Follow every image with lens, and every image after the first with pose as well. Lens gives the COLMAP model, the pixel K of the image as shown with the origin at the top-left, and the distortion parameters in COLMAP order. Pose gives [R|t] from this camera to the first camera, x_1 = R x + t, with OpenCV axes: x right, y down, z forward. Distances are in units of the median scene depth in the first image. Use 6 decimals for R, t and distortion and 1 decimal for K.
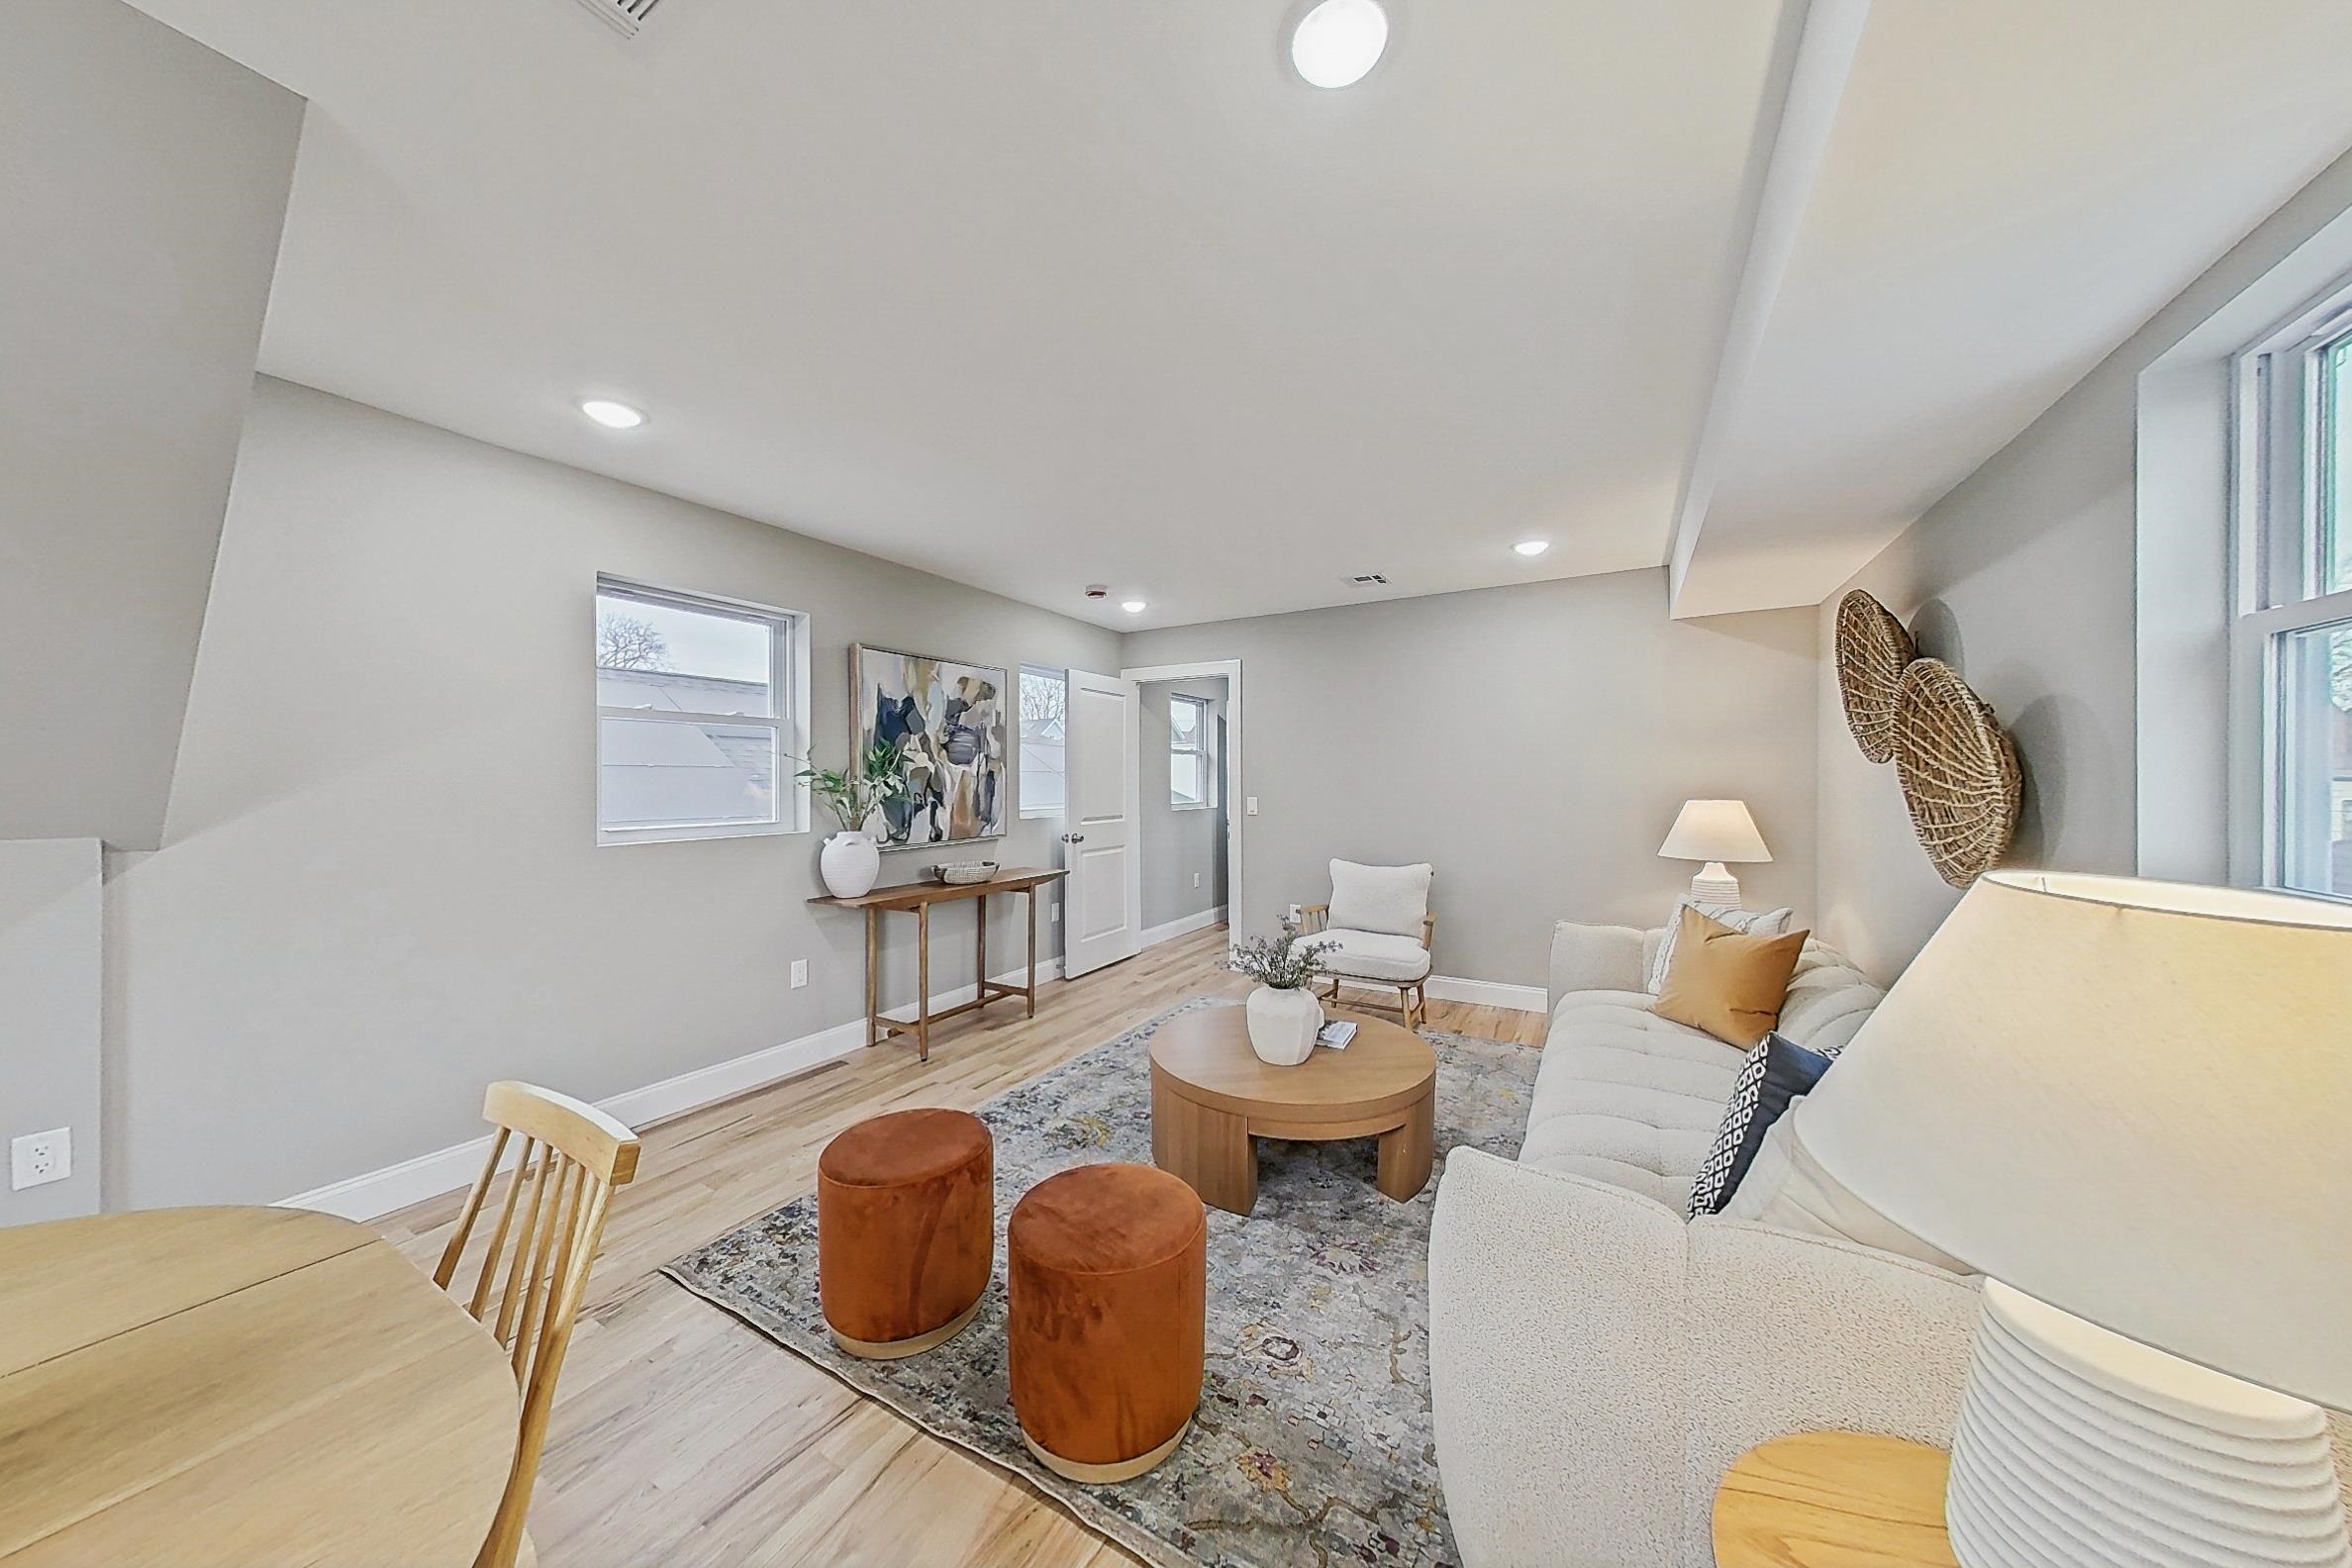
lens RADIAL K [[757.9, 0, 1189.1], [0, 757.9, 777.8], [0, 0, 1]] dist [-0.000300, -0.000005]
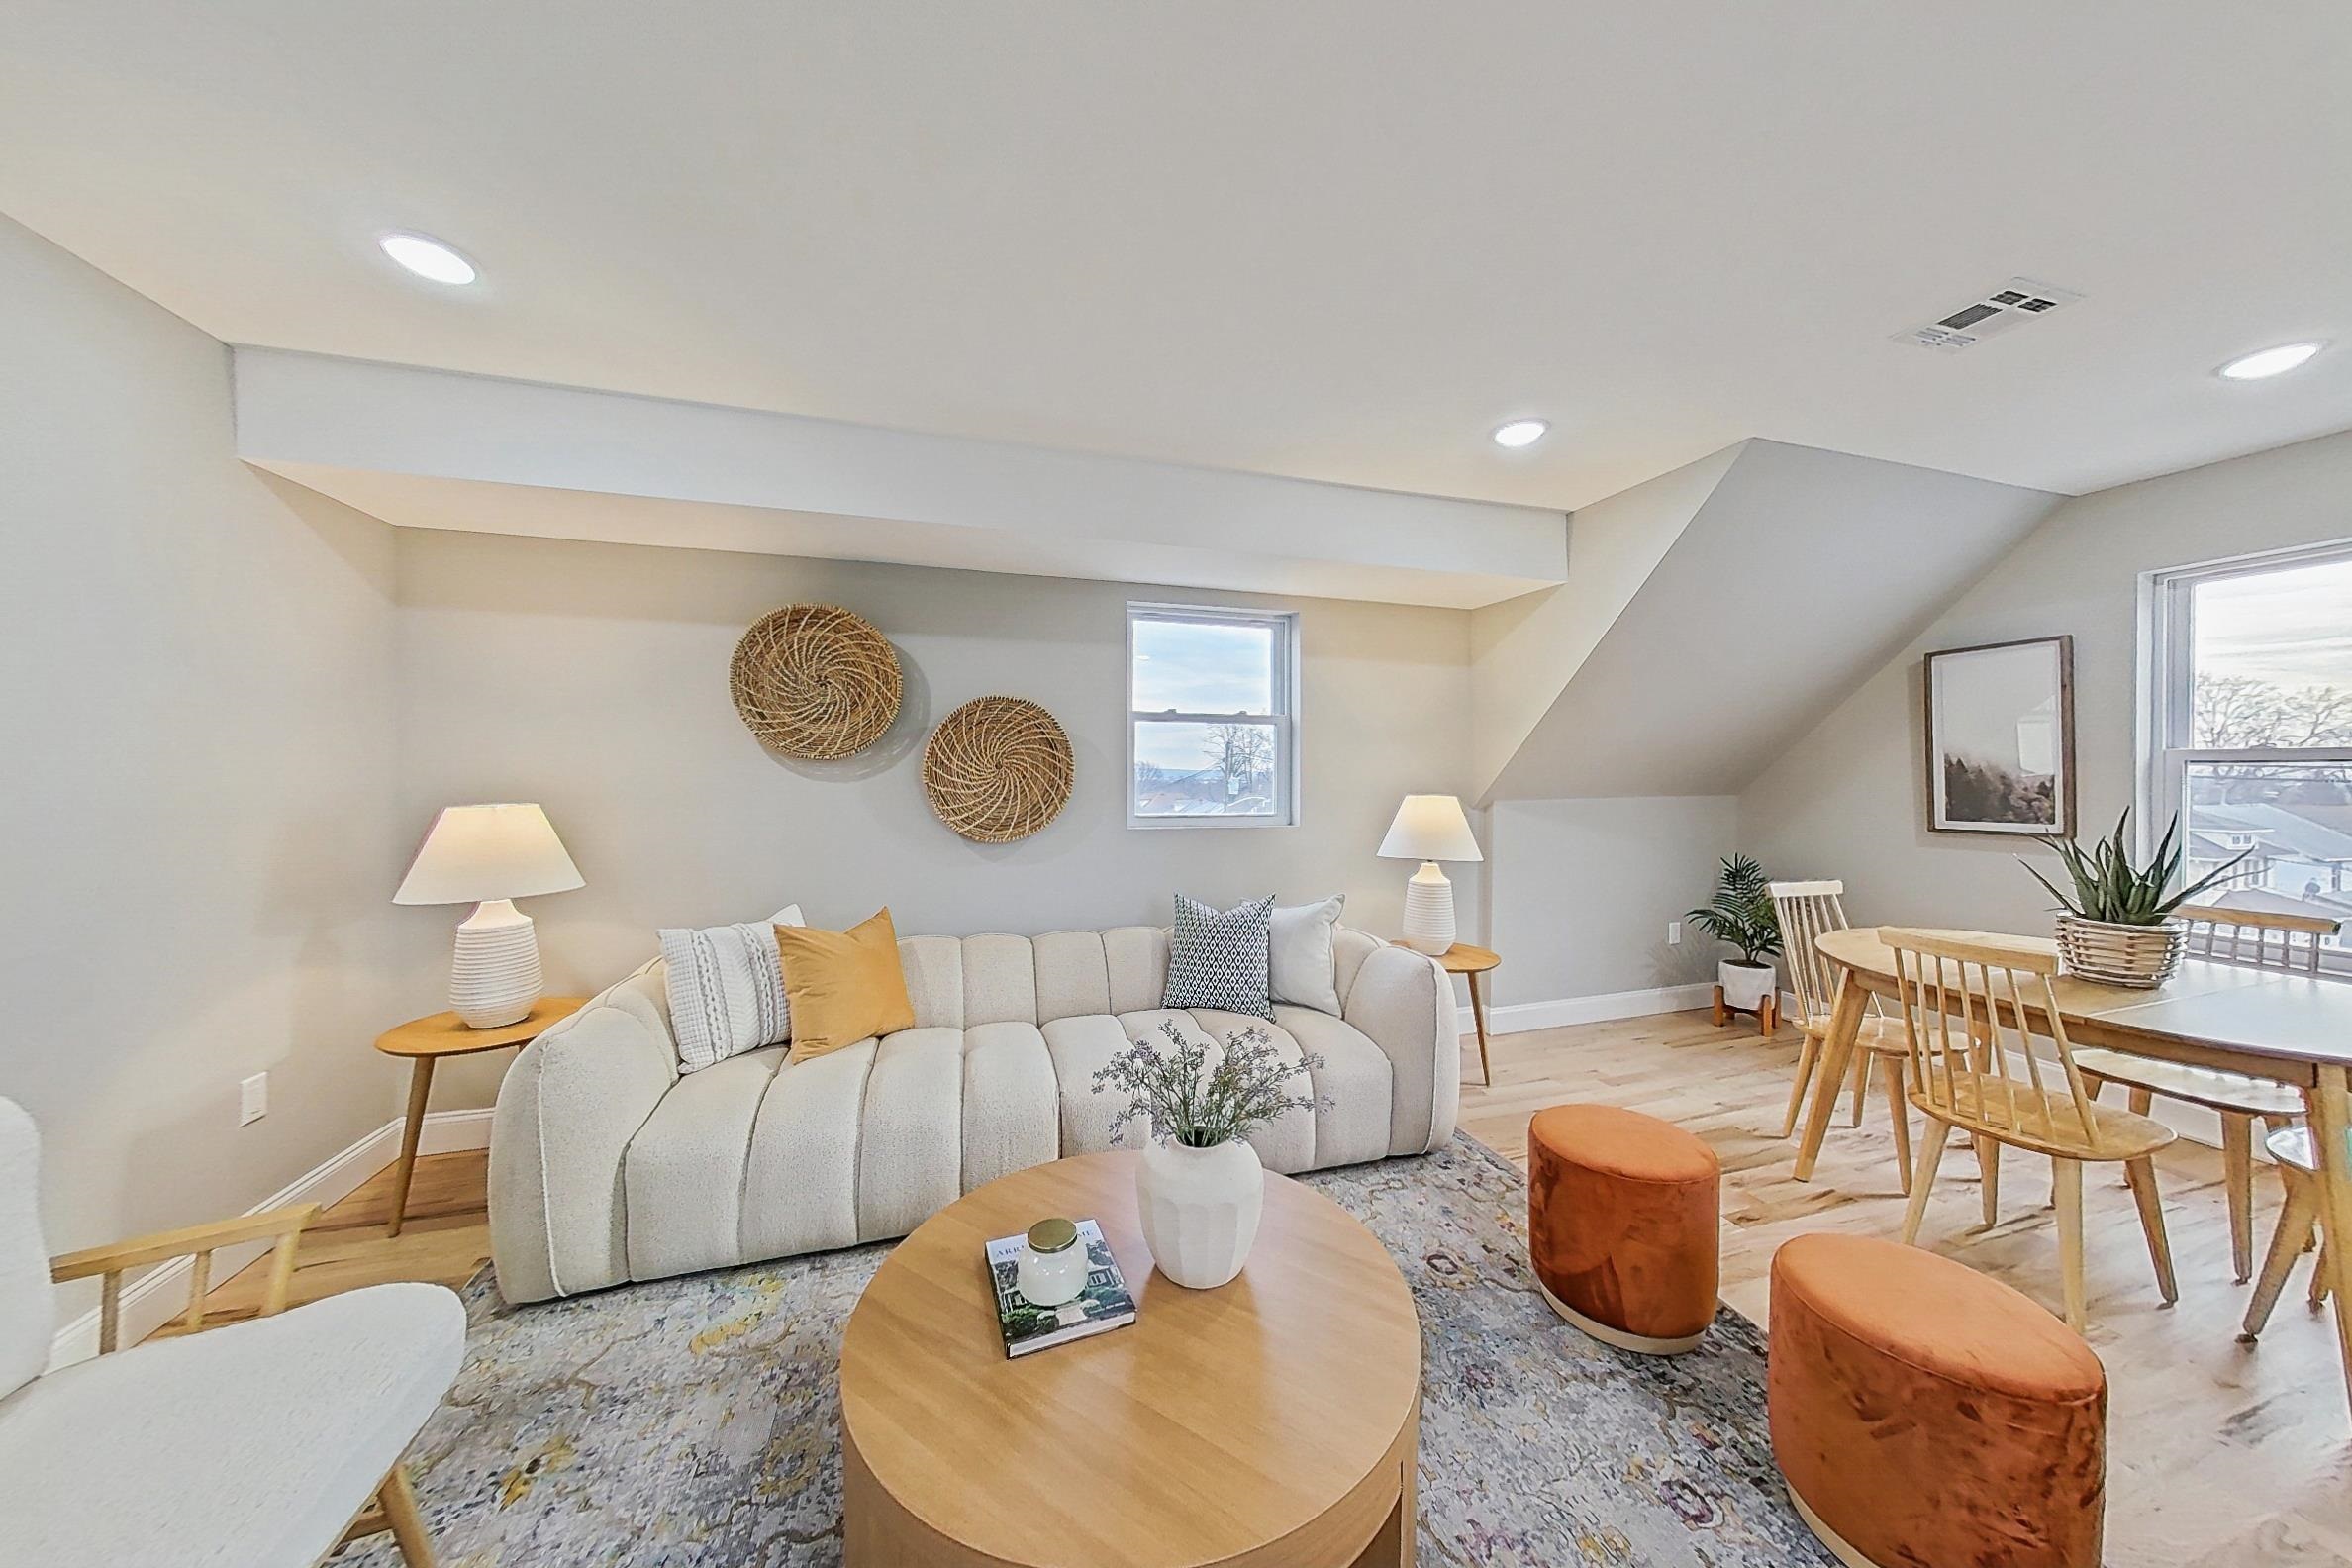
lens RADIAL K [[751.7, 0, 1176.4], [0, 751.7, 781.0], [0, 0, 1]] dist [-0.001421, 0.000132]
pose [[-0.722595, -0.004337, 0.691258, -0.165226], [0.000963, 0.999973, 0.007281, 0.002718], [-0.691271, 0.005926, -0.722571, 0.926297]]
